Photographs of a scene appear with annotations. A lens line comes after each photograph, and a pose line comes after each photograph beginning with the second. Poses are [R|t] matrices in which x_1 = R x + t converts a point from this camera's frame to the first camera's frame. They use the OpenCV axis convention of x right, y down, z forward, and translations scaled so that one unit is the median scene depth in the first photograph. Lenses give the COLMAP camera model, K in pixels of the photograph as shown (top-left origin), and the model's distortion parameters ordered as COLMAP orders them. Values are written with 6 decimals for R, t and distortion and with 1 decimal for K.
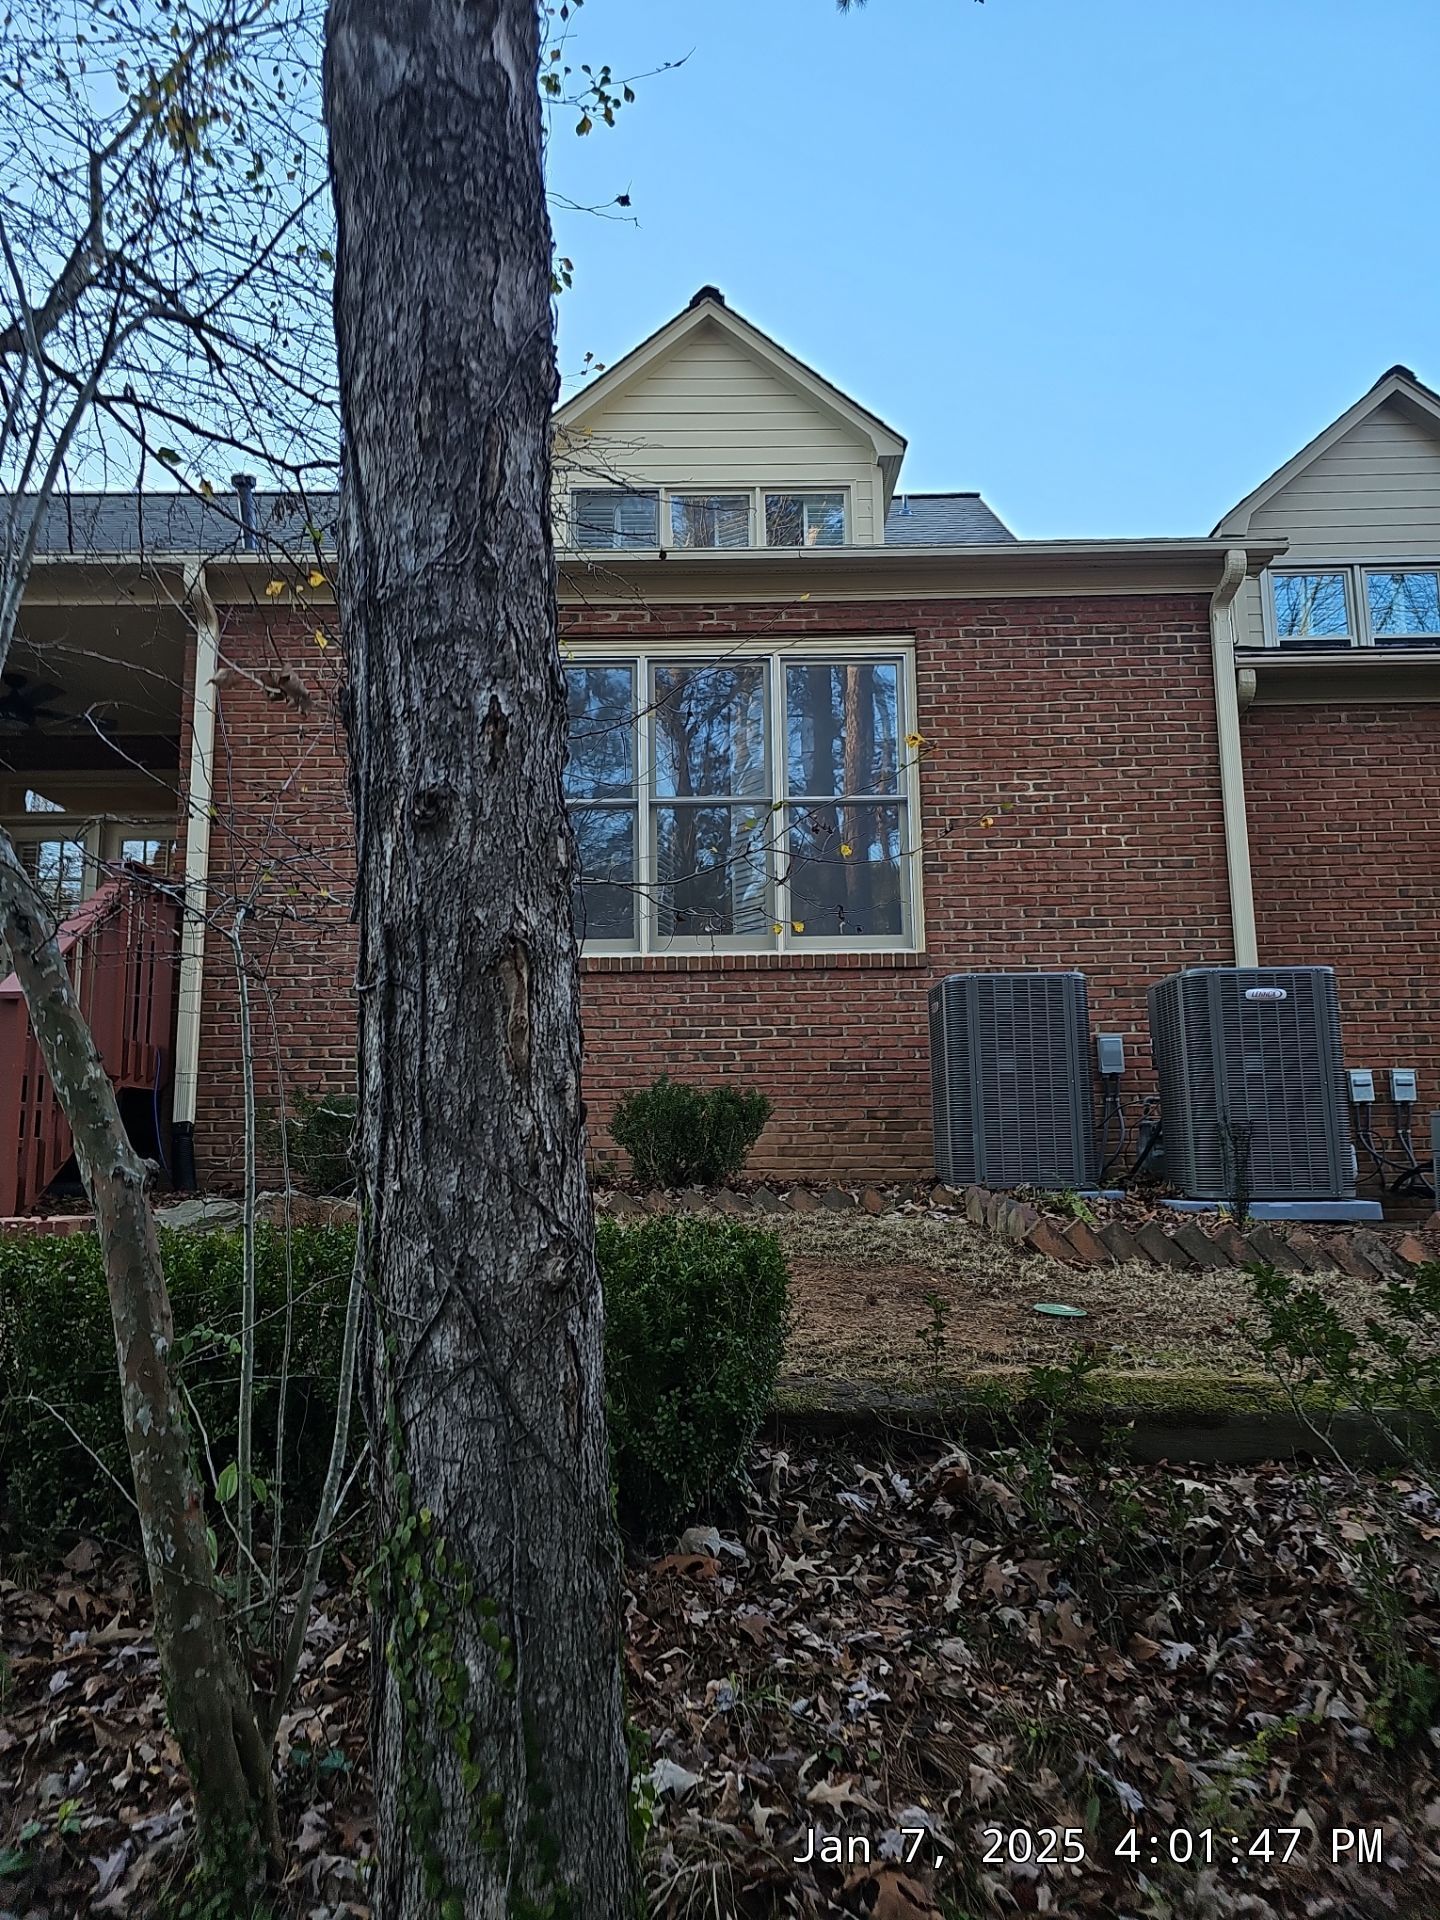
lens RADIAL K [[1269.6, 0, 714.7], [0, 1269.6, 943.0], [0, 0, 1]] dist [0.051962, -0.049088]
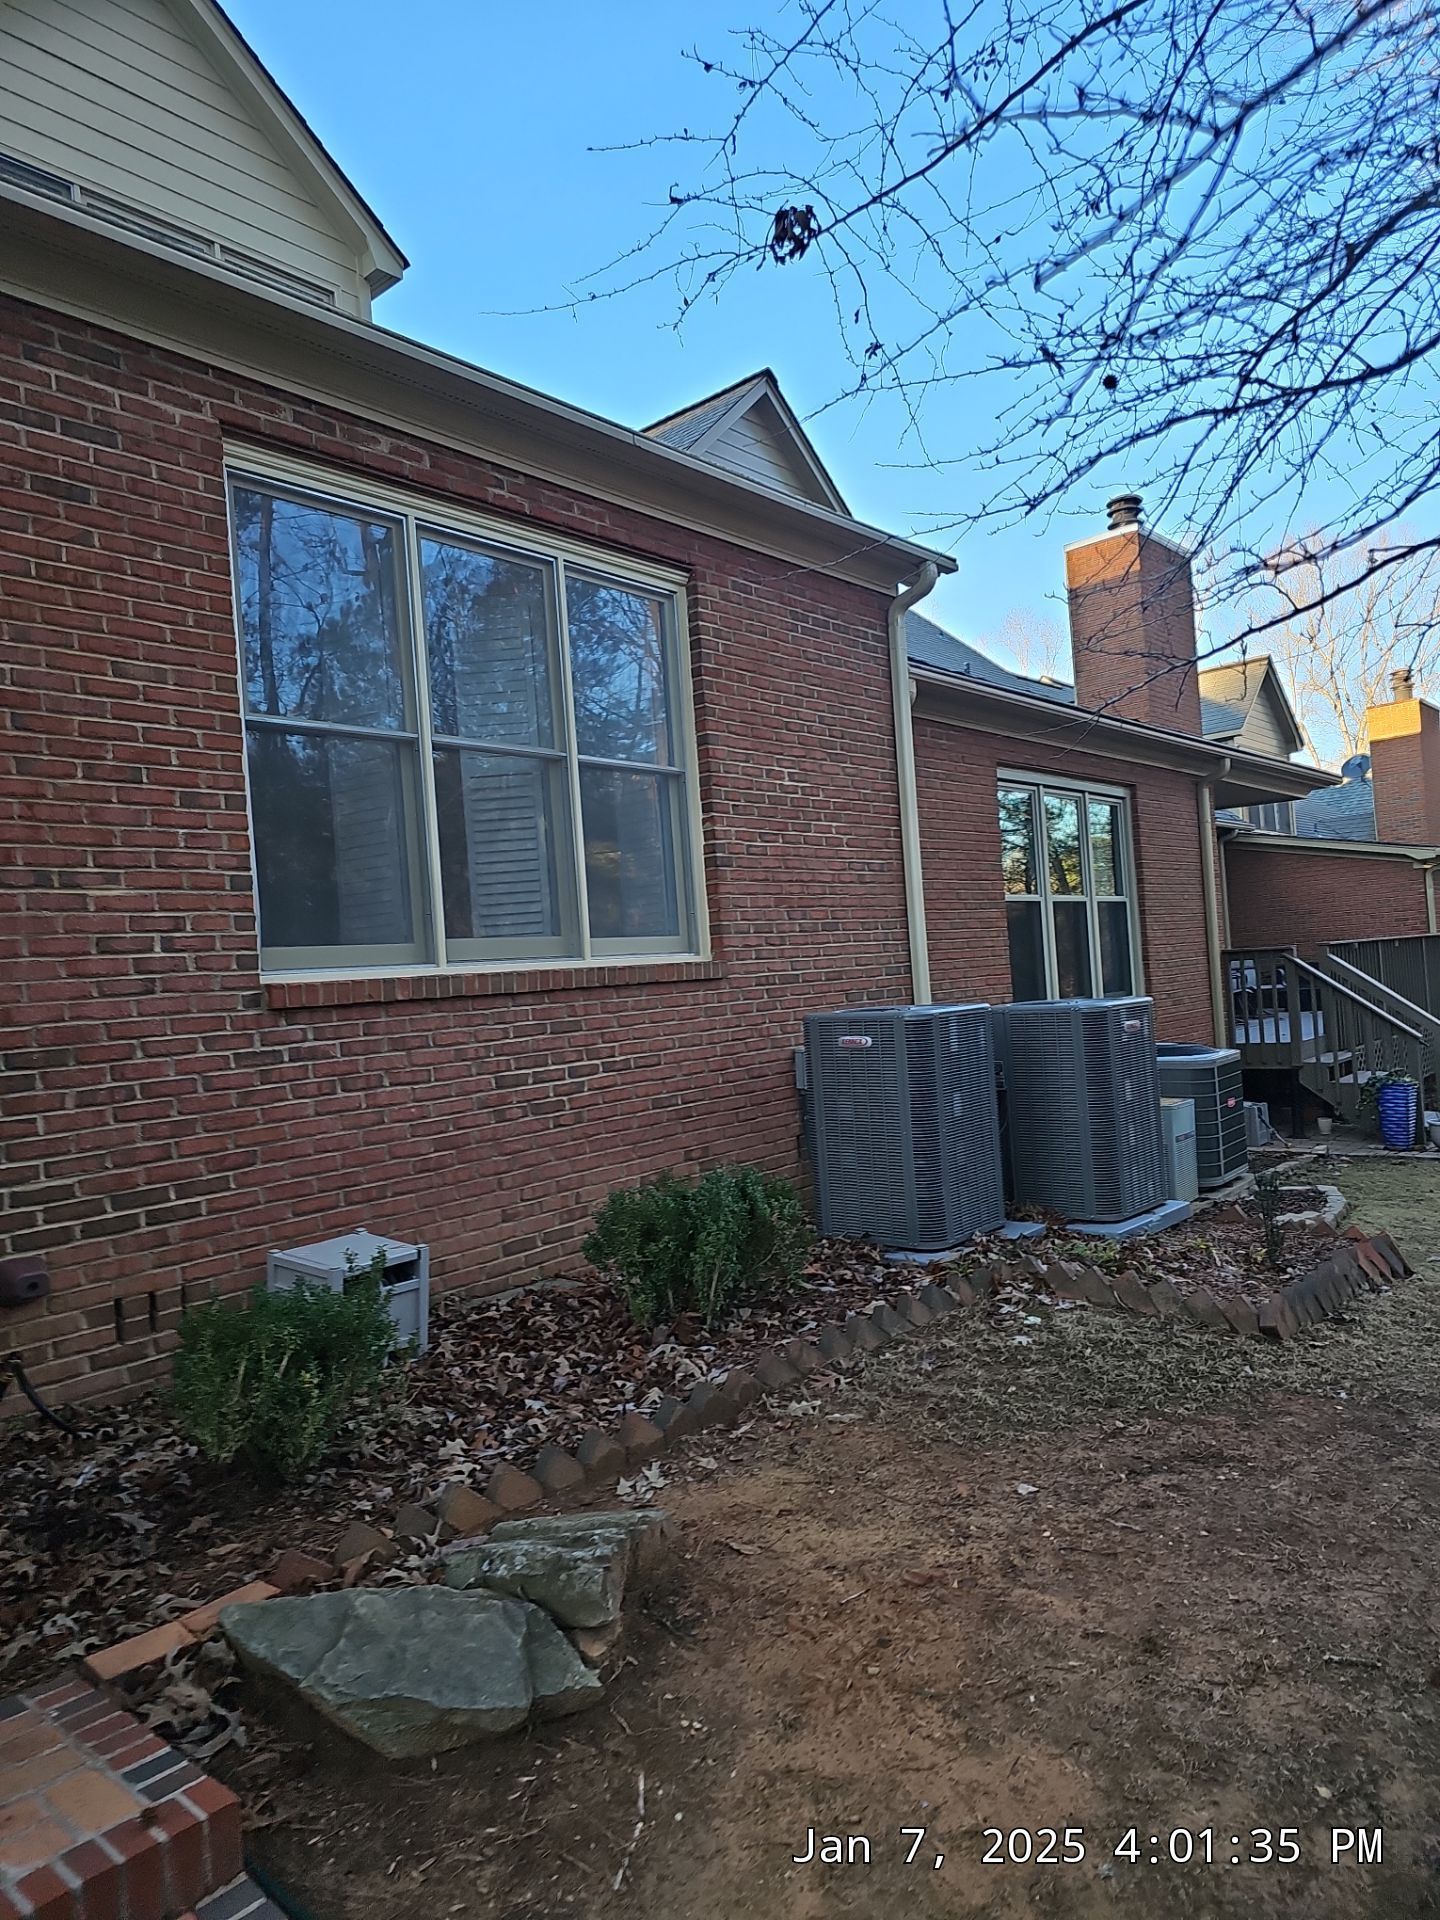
lens RADIAL K [[1276.7, 0, 725.3], [0, 1276.7, 959.7], [0, 0, 1]] dist [0.098816, -0.143481]
pose [[0.648227, -0.017608, 0.761244, -0.481004], [-0.065042, 0.994798, 0.078396, -0.059903], [-0.758665, -0.100331, 0.643709, 0.426120]]
